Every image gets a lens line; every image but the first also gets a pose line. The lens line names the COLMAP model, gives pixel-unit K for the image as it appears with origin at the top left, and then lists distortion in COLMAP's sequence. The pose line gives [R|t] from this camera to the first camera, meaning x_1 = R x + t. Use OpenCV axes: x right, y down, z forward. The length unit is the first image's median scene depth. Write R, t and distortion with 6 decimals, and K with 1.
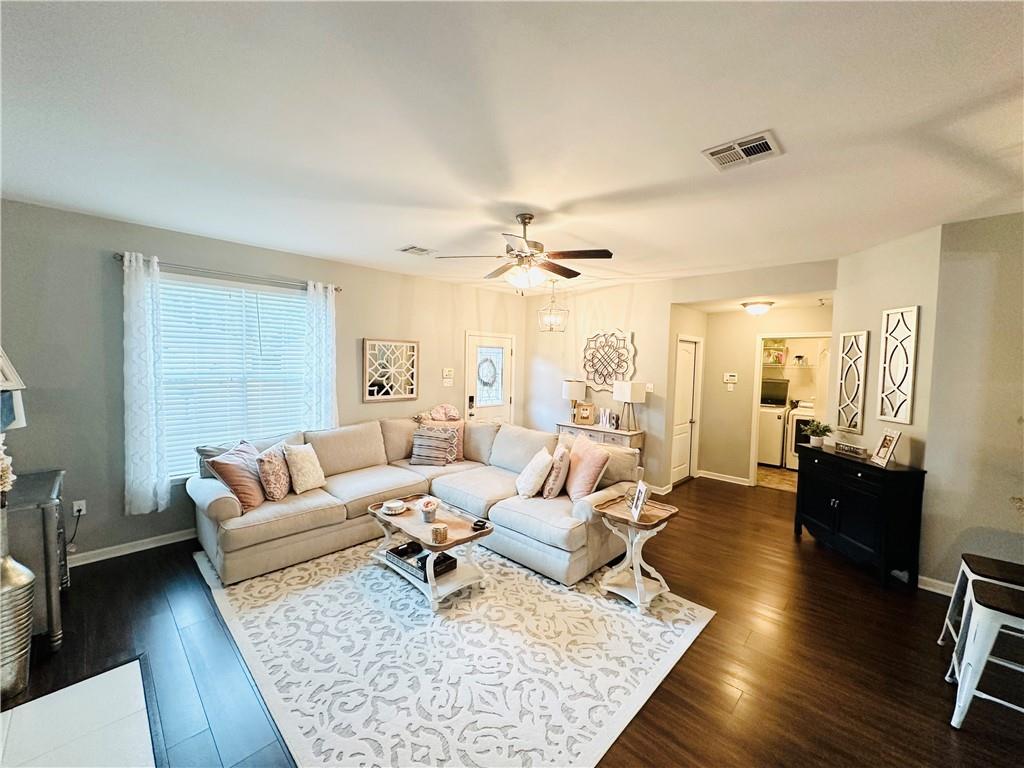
lens RADIAL K [[407.0, 0, 510.7], [0, 407.0, 384.1], [0, 0, 1]] dist [-0.002630, 0.000387]
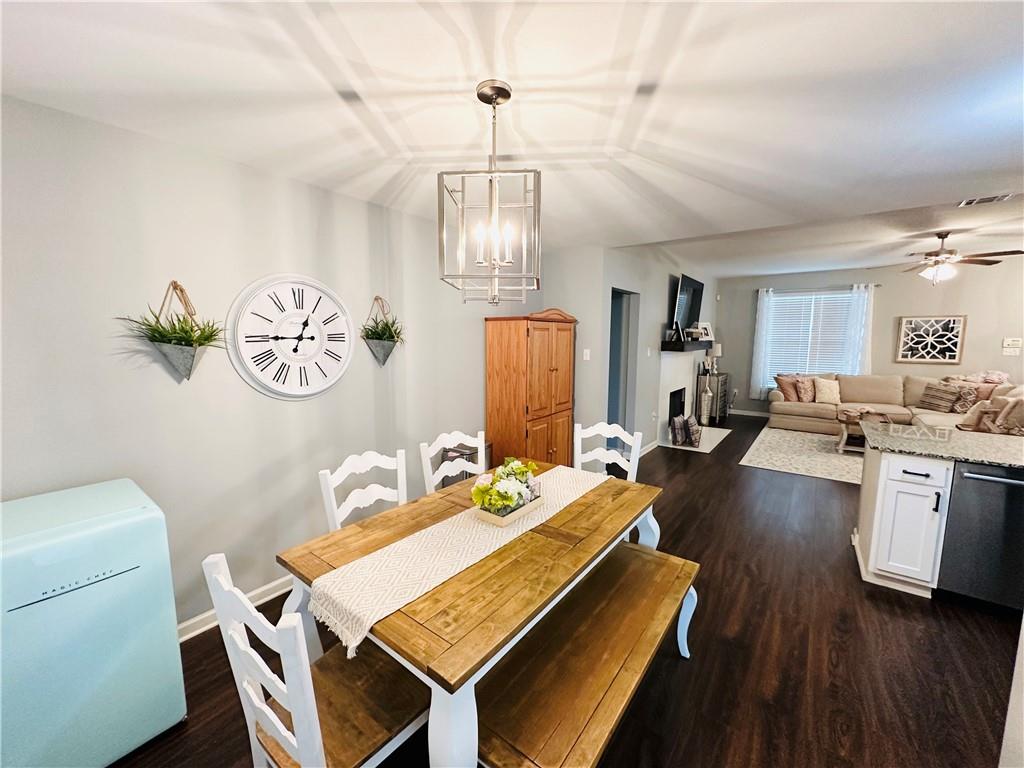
lens RADIAL K [[407.0, 0, 512.5], [0, 407.0, 385.1], [0, 0, 1]] dist [-0.002630, 0.000387]
pose [[0.126664, 0.097872, -0.987105, 1.186794], [-0.058319, 0.994134, 0.091086, 0.099889], [0.990230, 0.046030, 0.131629, -0.677732]]
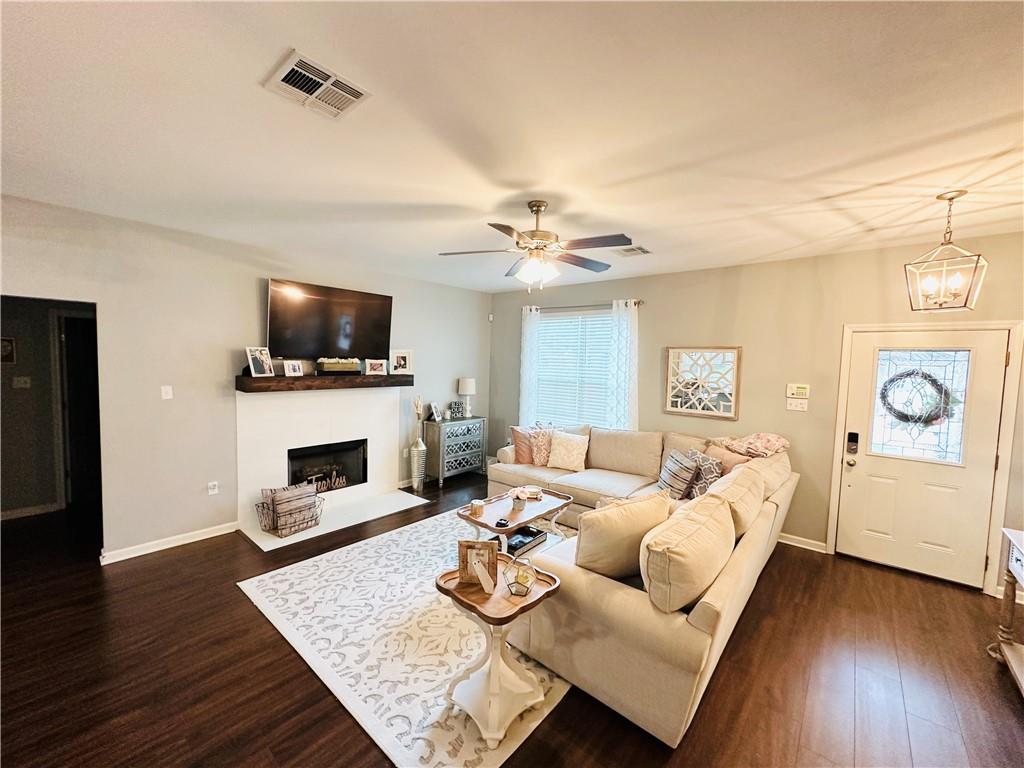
lens RADIAL K [[407.0, 0, 510.4], [0, 407.0, 382.0], [0, 0, 1]] dist [-0.002630, 0.000387]
pose [[0.065187, 0.035387, -0.997245, 0.794046], [-0.081631, 0.996211, 0.030015, -0.037298], [0.994529, 0.079450, 0.067828, 0.772013]]
